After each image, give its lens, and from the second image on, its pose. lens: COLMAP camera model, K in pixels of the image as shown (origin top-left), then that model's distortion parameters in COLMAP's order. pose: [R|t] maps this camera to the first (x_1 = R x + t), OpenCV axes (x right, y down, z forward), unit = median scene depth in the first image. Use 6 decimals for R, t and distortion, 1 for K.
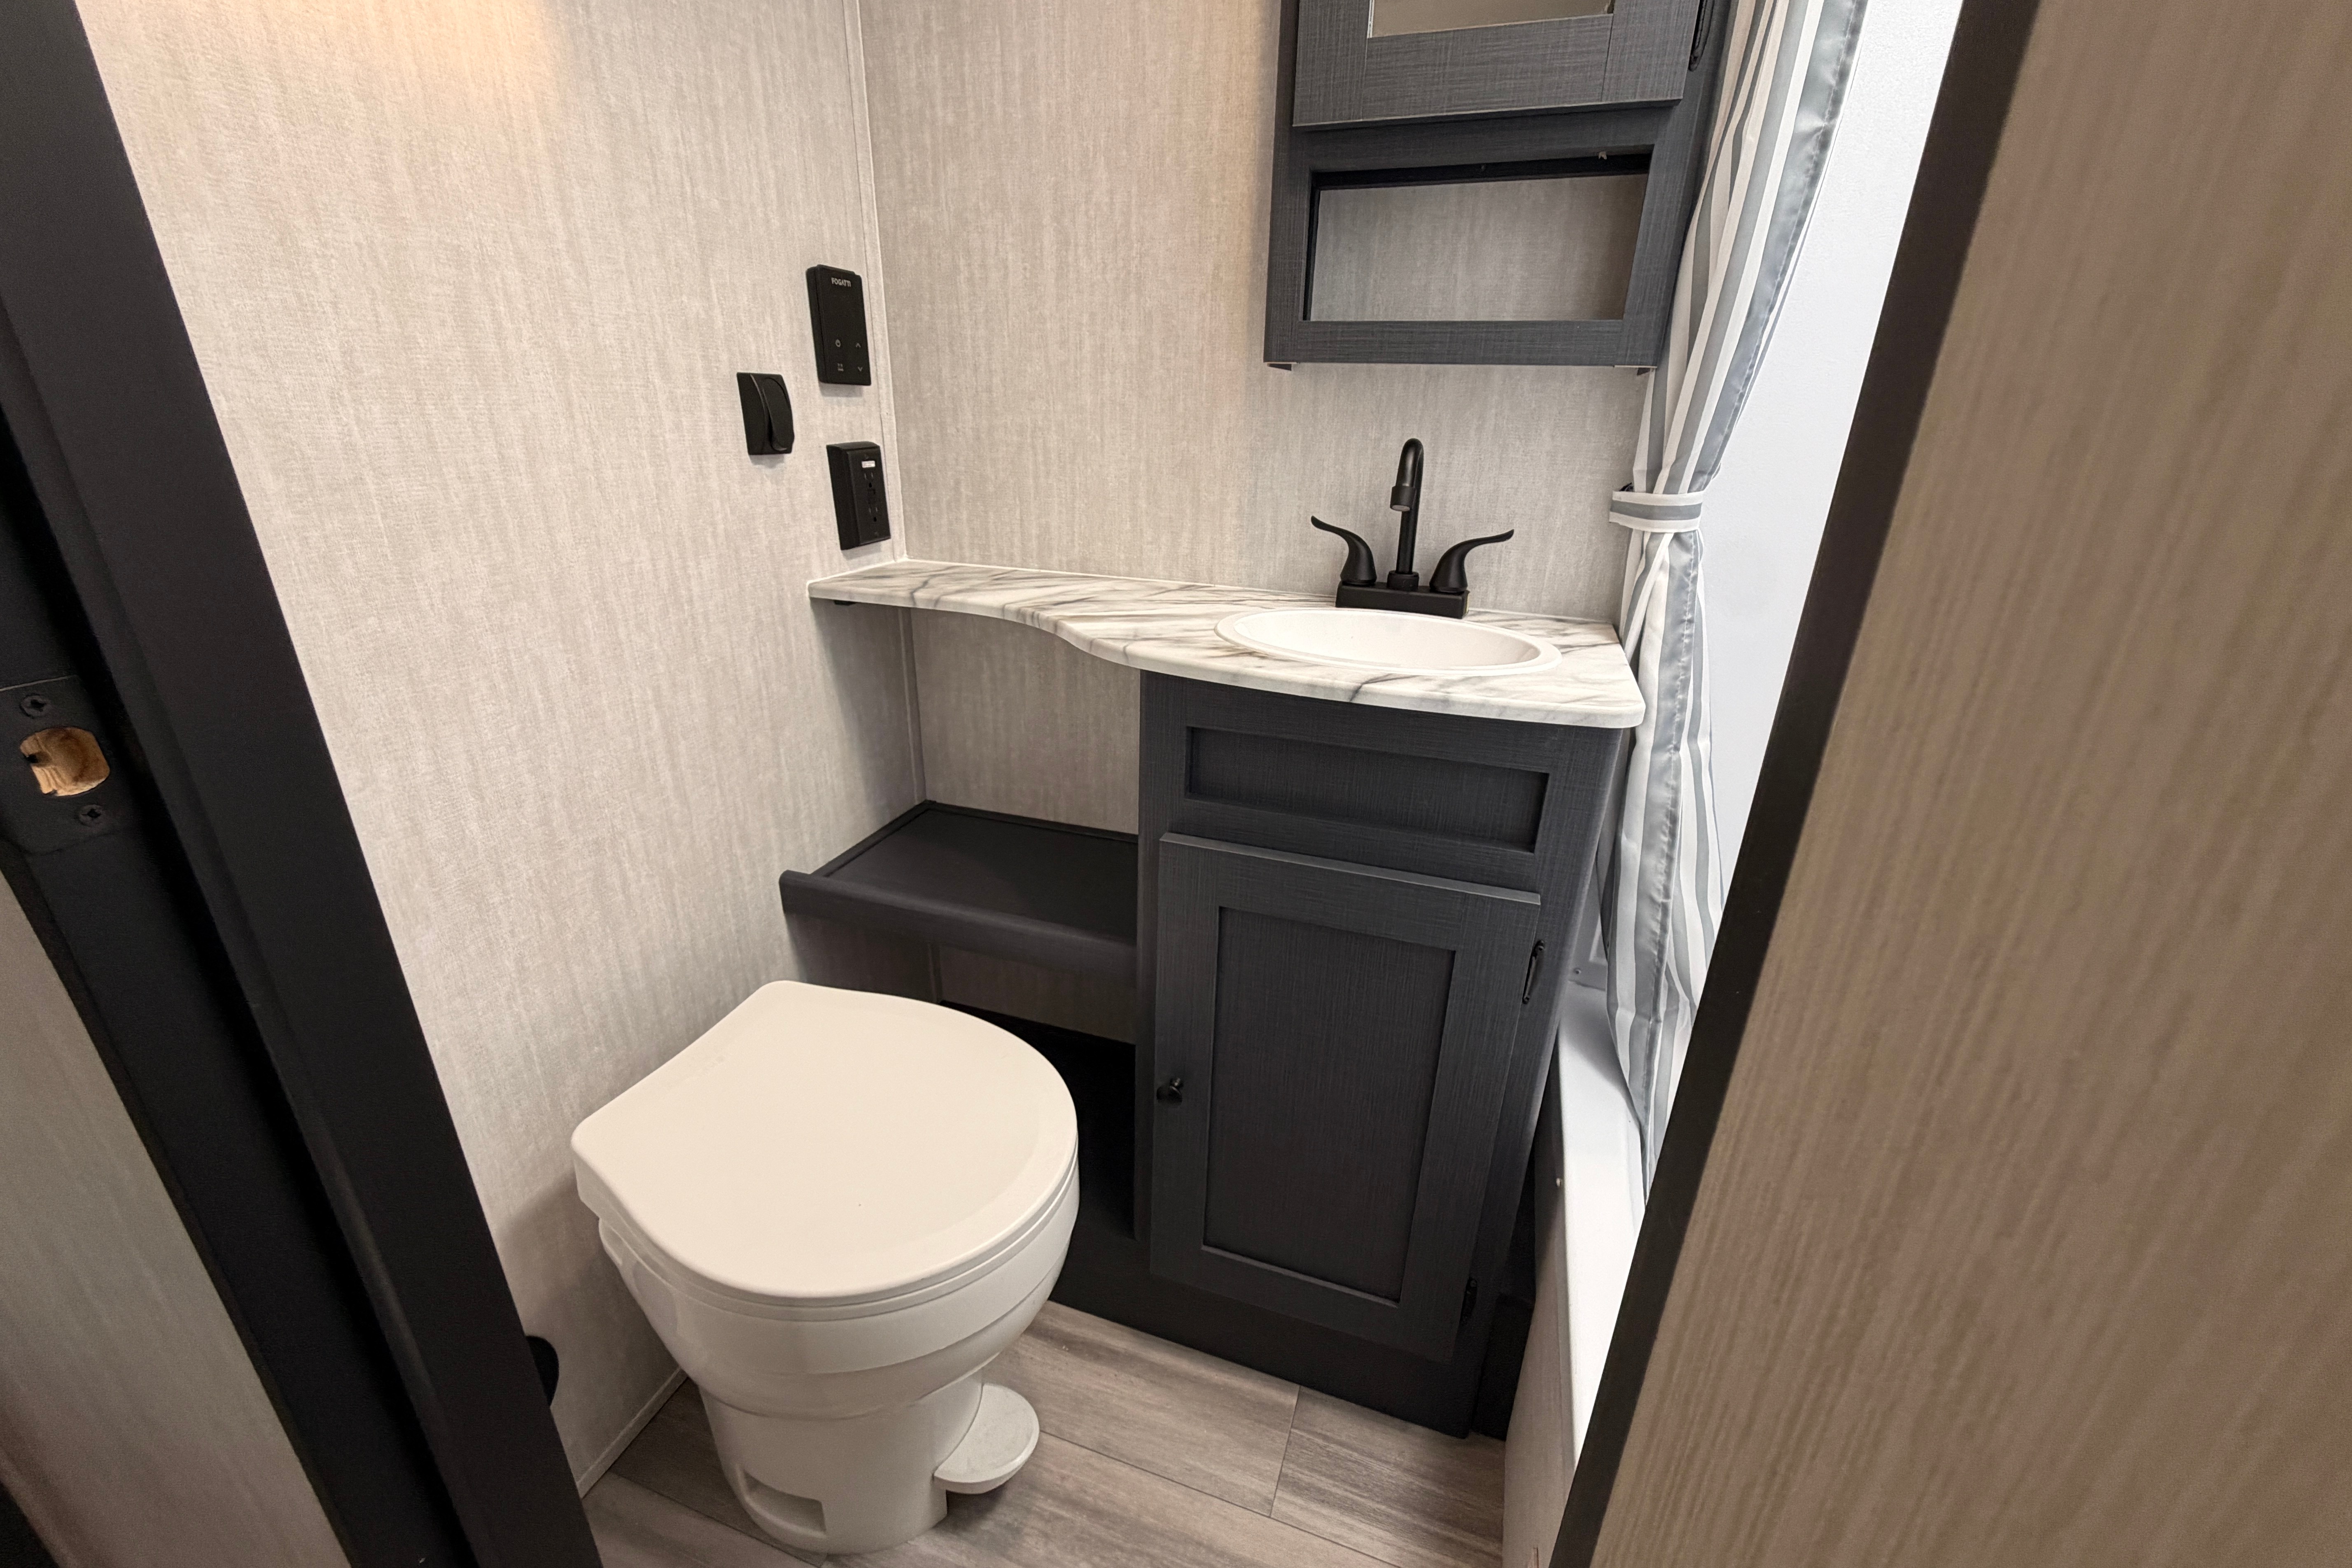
lens RADIAL K [[937.7, 0, 1185.2], [0, 937.7, 786.0], [0, 0, 1]] dist [0.000013, 0.000164]
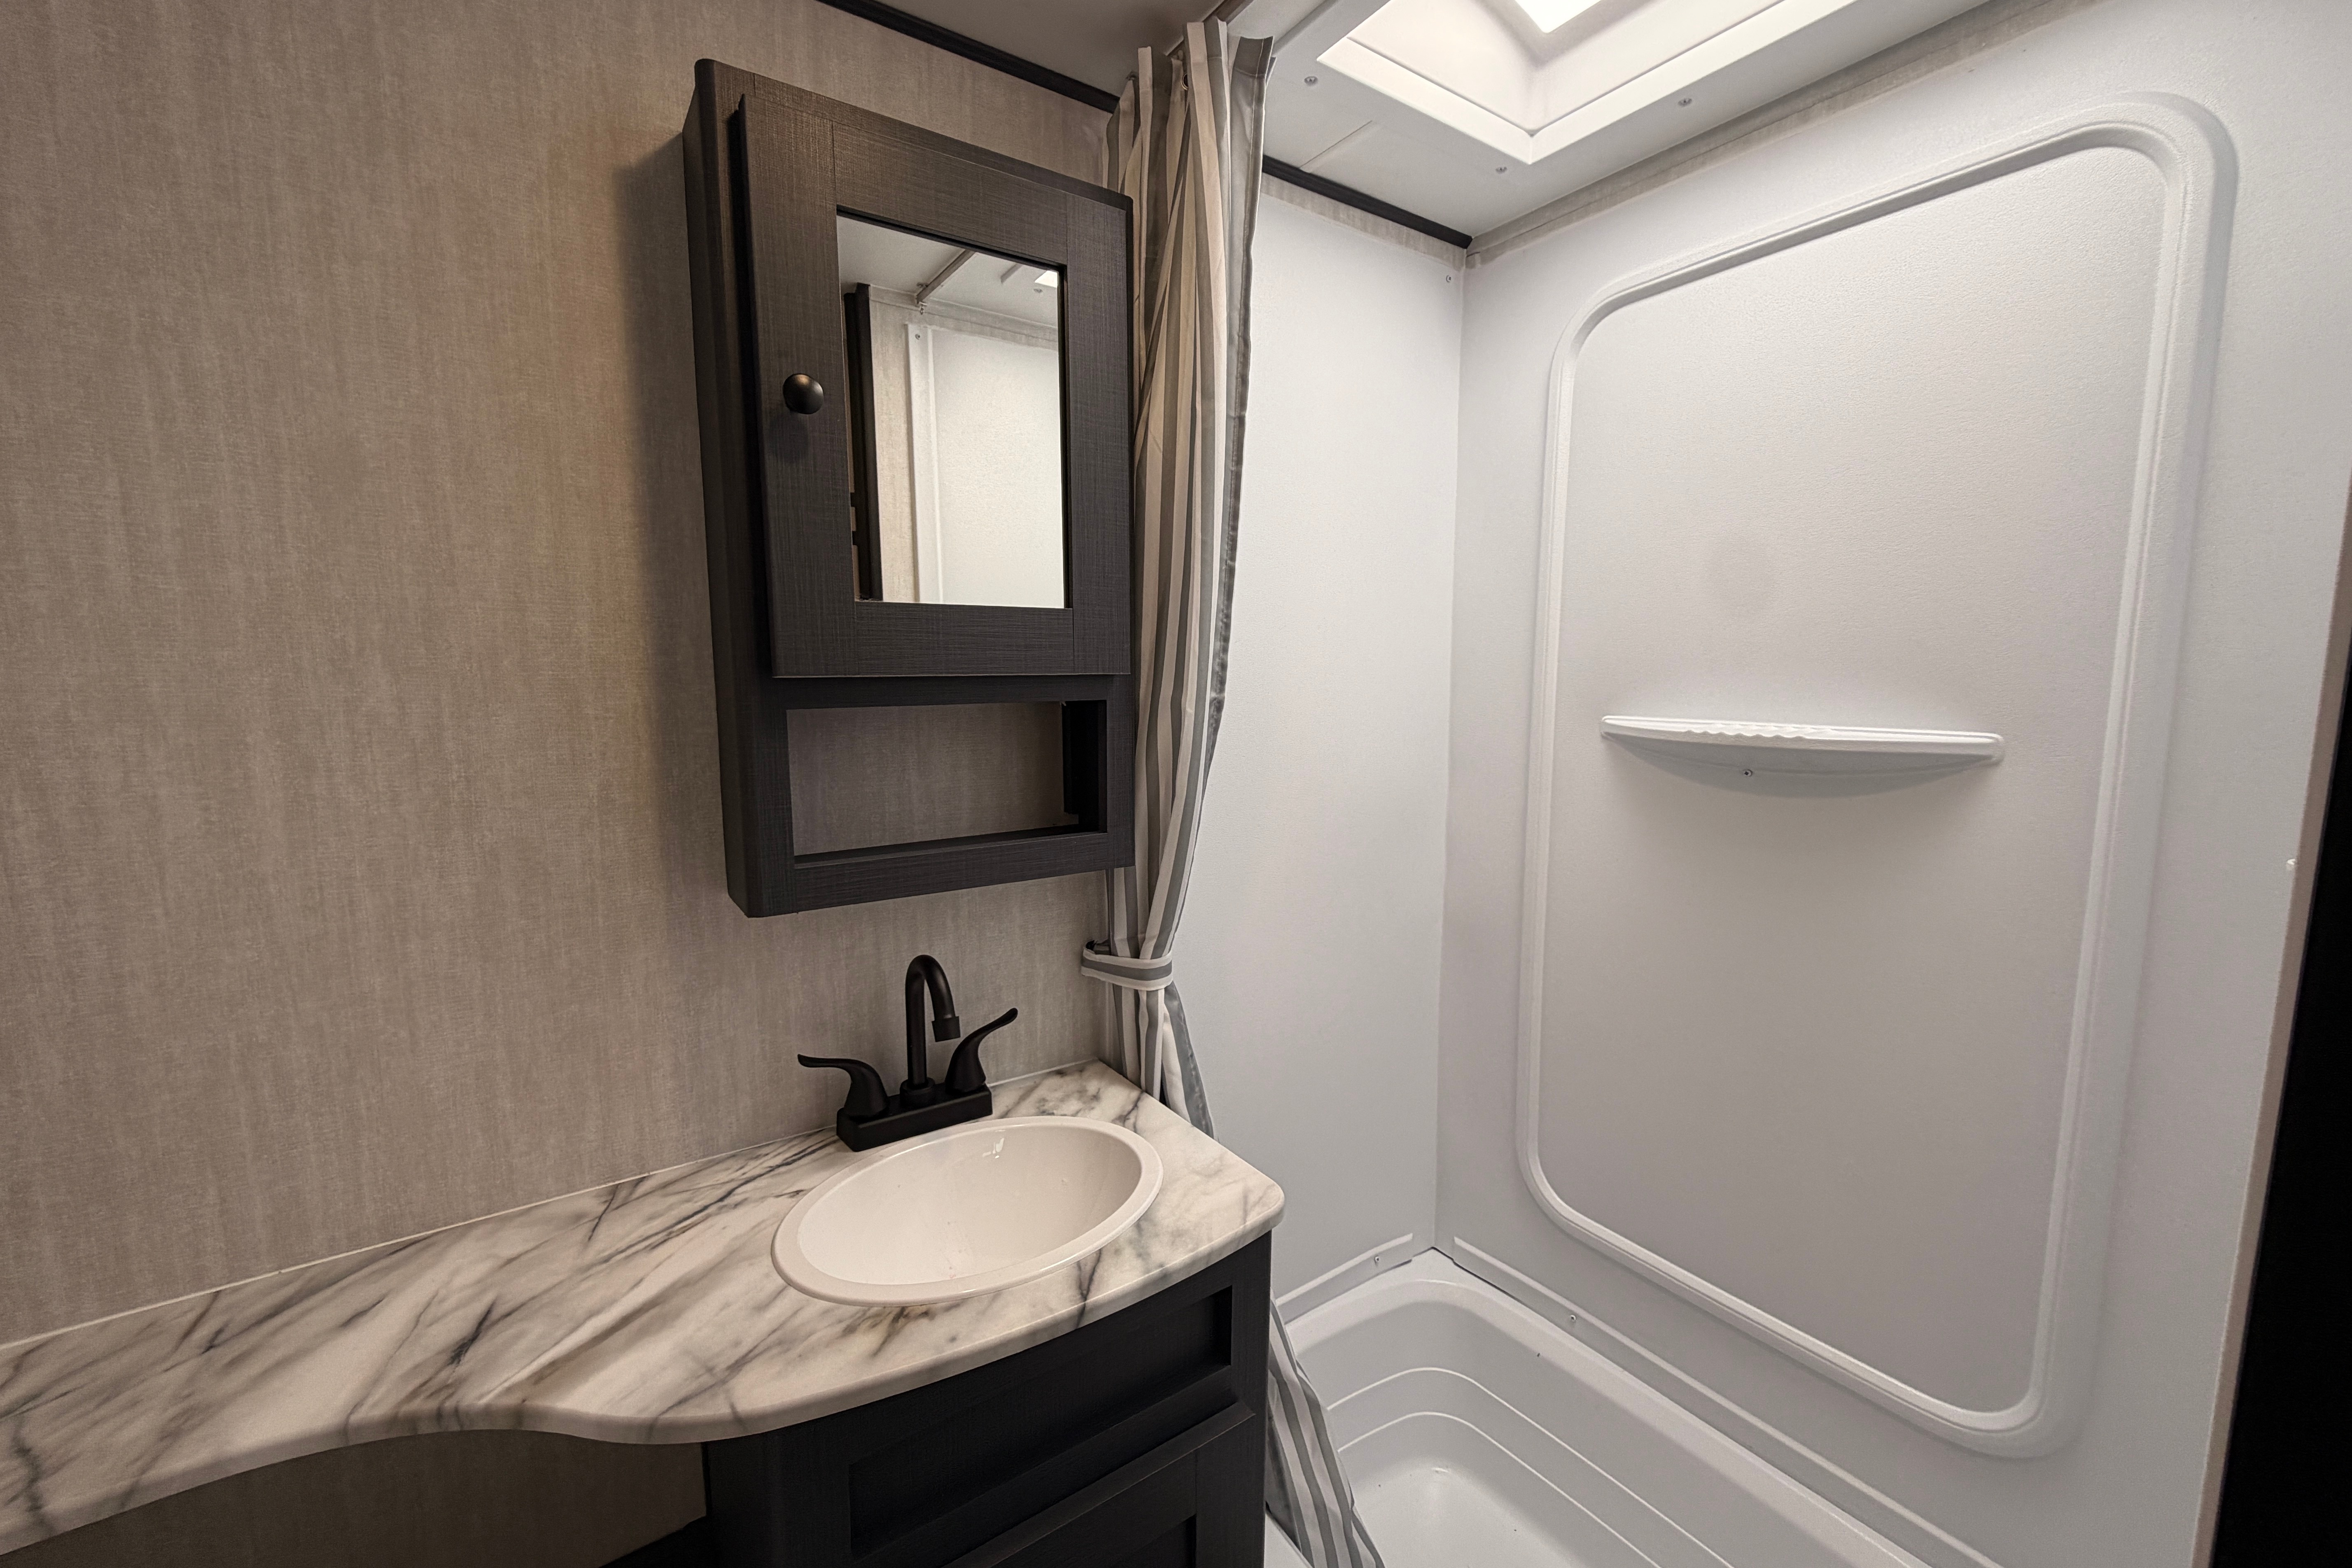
lens RADIAL K [[937.7, 0, 1185.2], [0, 937.7, 786.0], [0, 0, 1]] dist [0.000013, 0.000164]
pose [[0.591447, -0.126182, 0.796410, -0.285370], [0.311961, 0.946576, -0.081701, -0.337128], [-0.743553, 0.296770, 0.599213, 0.190307]]
